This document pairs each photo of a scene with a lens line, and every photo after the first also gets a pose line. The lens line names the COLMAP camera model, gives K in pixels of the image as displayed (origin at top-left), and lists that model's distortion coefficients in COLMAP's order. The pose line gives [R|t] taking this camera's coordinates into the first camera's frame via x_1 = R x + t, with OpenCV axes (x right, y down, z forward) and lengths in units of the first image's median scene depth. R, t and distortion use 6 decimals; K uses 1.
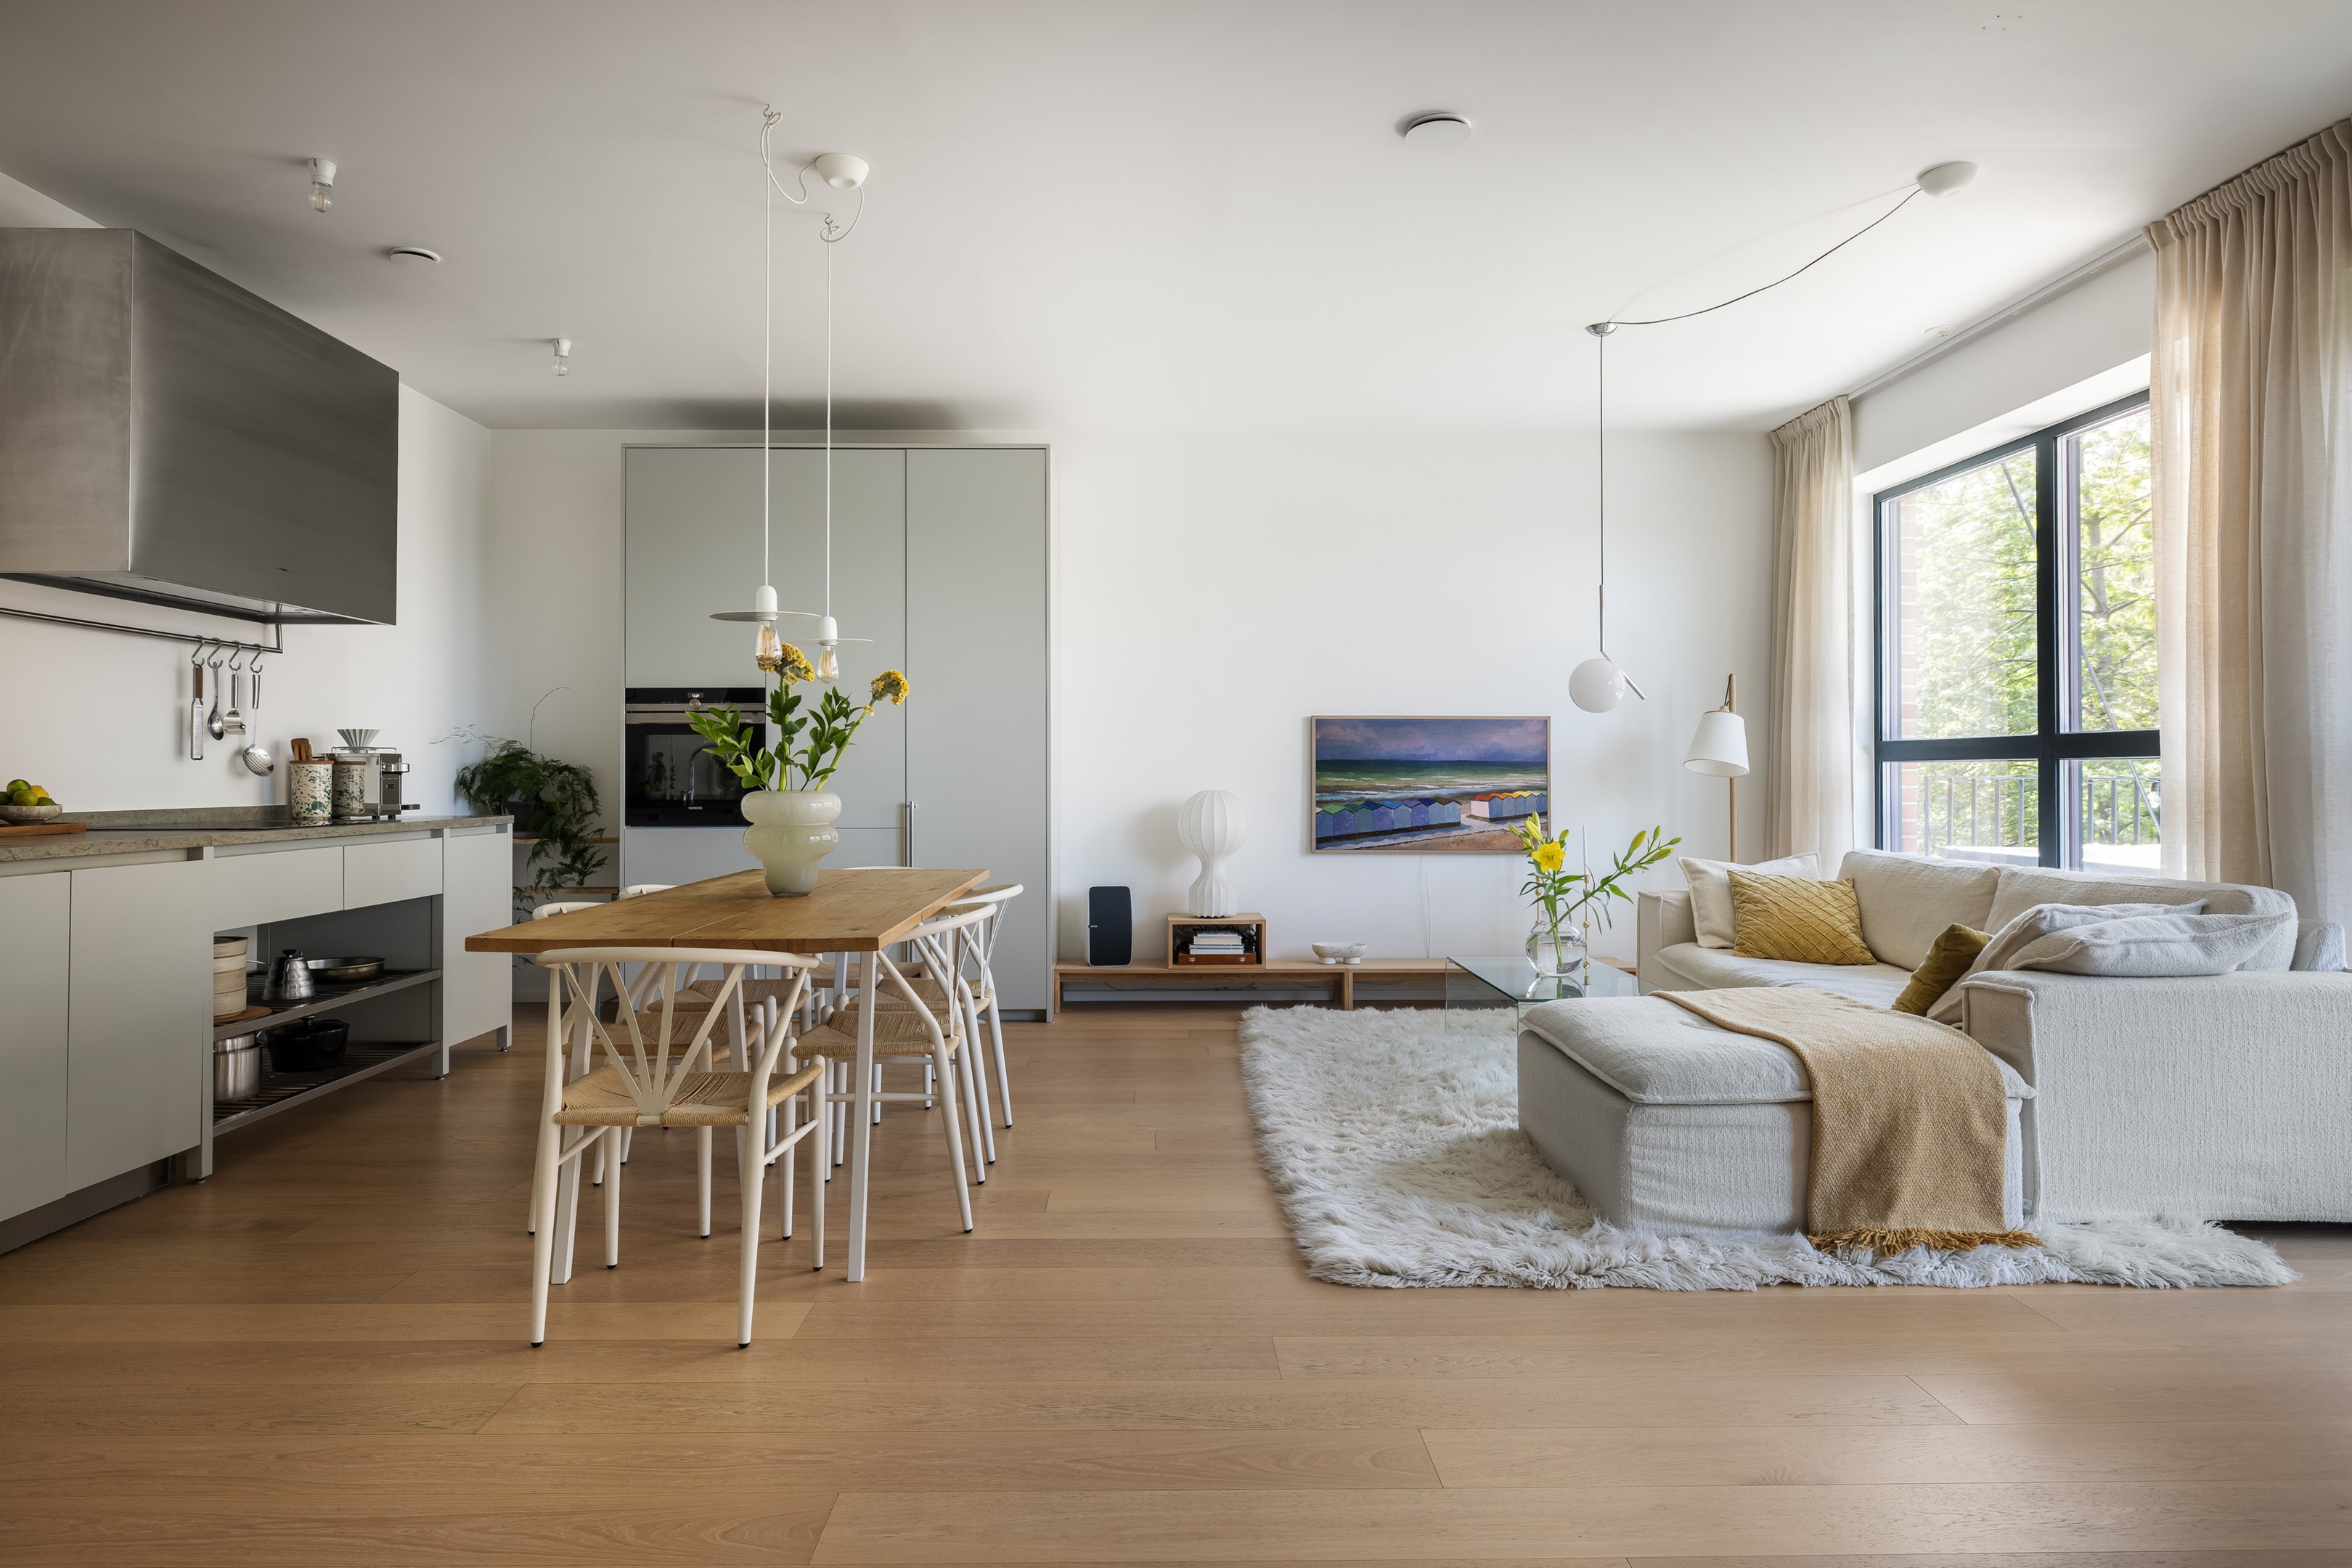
lens RADIAL K [[1382.2, 0, 1154.2], [0, 1382.2, 760.4], [0, 0, 1]] dist [-0.010569, 0.005422]
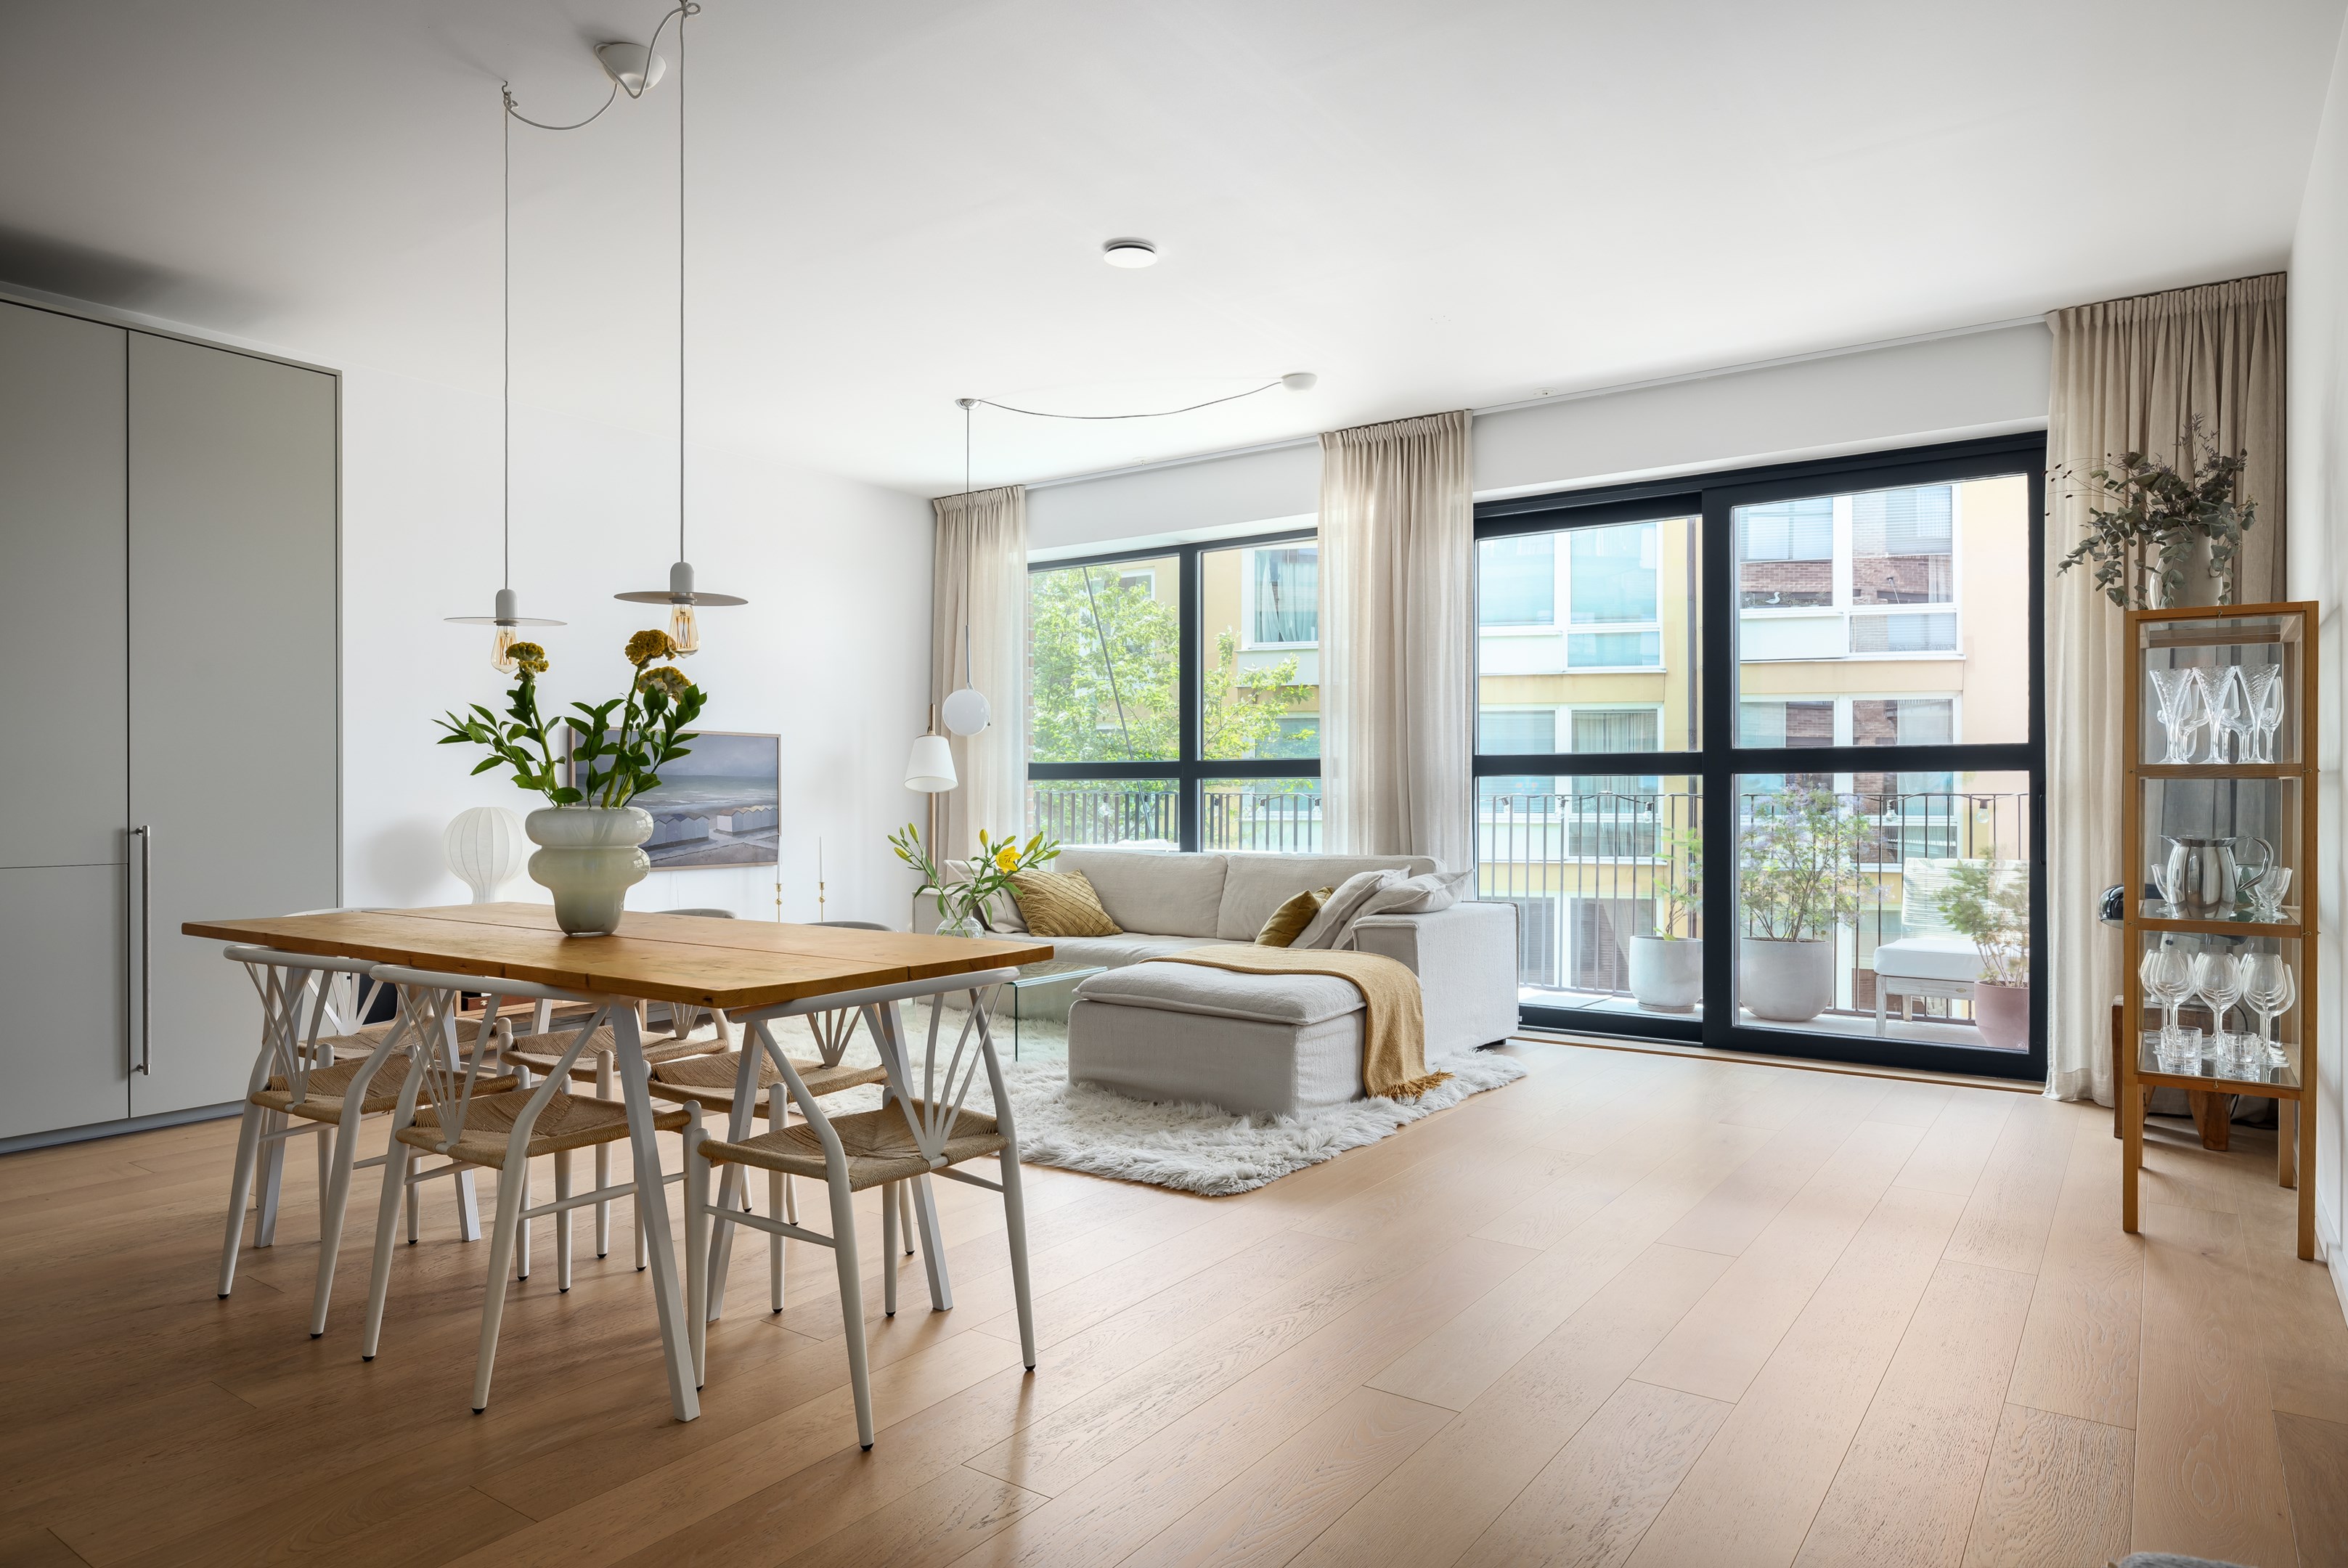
lens RADIAL K [[1418.1, 0, 1156.8], [0, 1418.1, 781.5], [0, 0, 1]] dist [-0.007404, 0.004703]
pose [[0.593669, 0.005848, 0.804688, -0.533280], [-0.008630, 0.999962, -0.000901, 0.003544], [-0.804663, -0.006409, 0.593697, 0.165456]]
